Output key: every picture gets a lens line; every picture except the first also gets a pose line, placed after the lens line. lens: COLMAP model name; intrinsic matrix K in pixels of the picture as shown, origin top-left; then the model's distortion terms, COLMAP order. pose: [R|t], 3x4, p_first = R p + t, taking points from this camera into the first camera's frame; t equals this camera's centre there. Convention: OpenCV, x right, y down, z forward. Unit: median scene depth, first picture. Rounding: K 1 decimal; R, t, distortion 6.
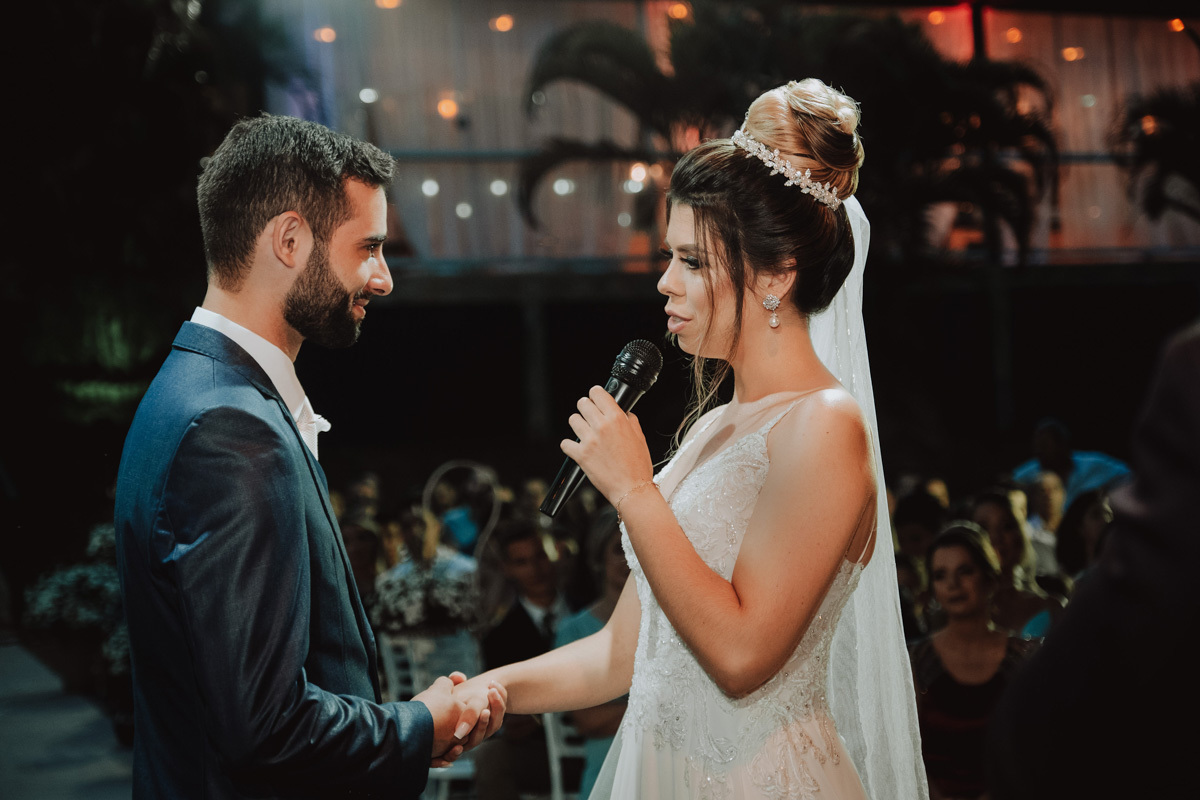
lens RADIAL K [[2593.3, 0, 599.9], [0, 2593.3, 399.2], [0, 0, 1]] dist [0.026605, 0.000000]
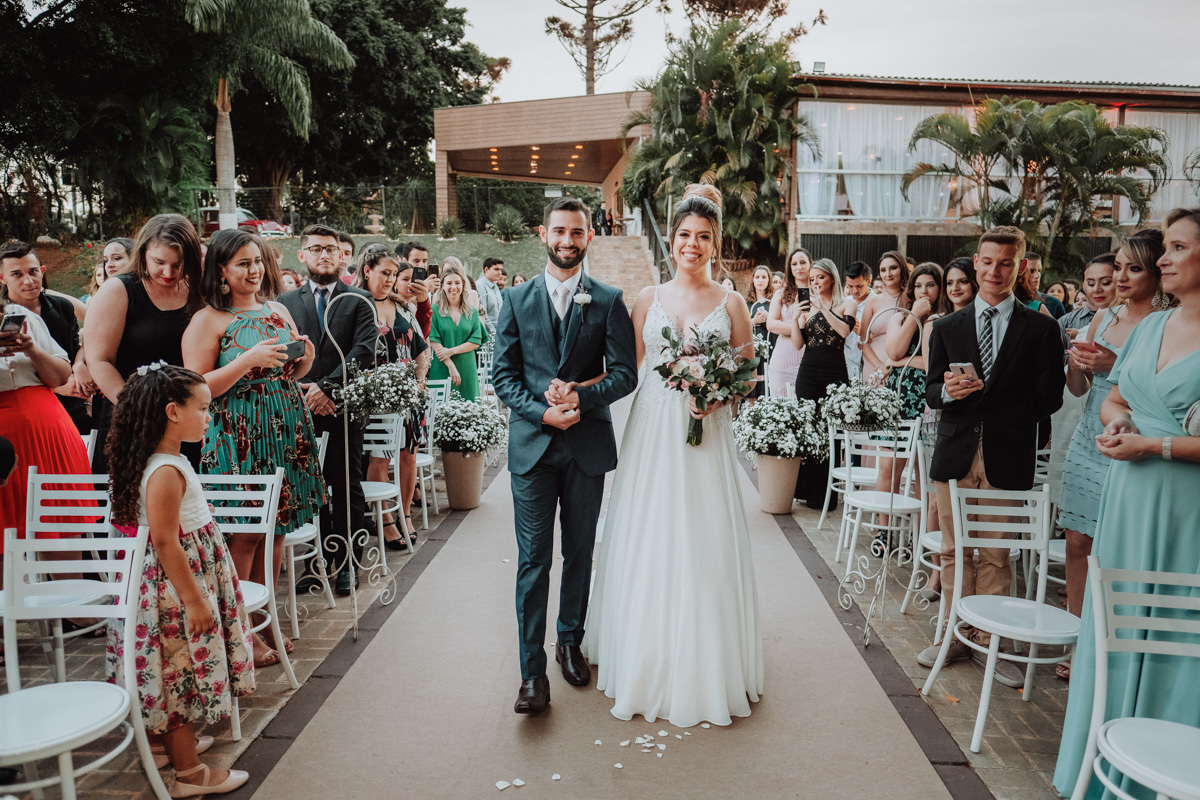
lens RADIAL K [[834.8, 0, 599.0], [0, 834.8, 398.5], [0, 0, 1]] dist [0.010948, 0.004053]
pose [[0.936485, 0.093360, -0.338054, -0.014744], [-0.041297, 0.986566, 0.158056, 0.002344], [0.348269, -0.134056, 0.927760, 0.163901]]
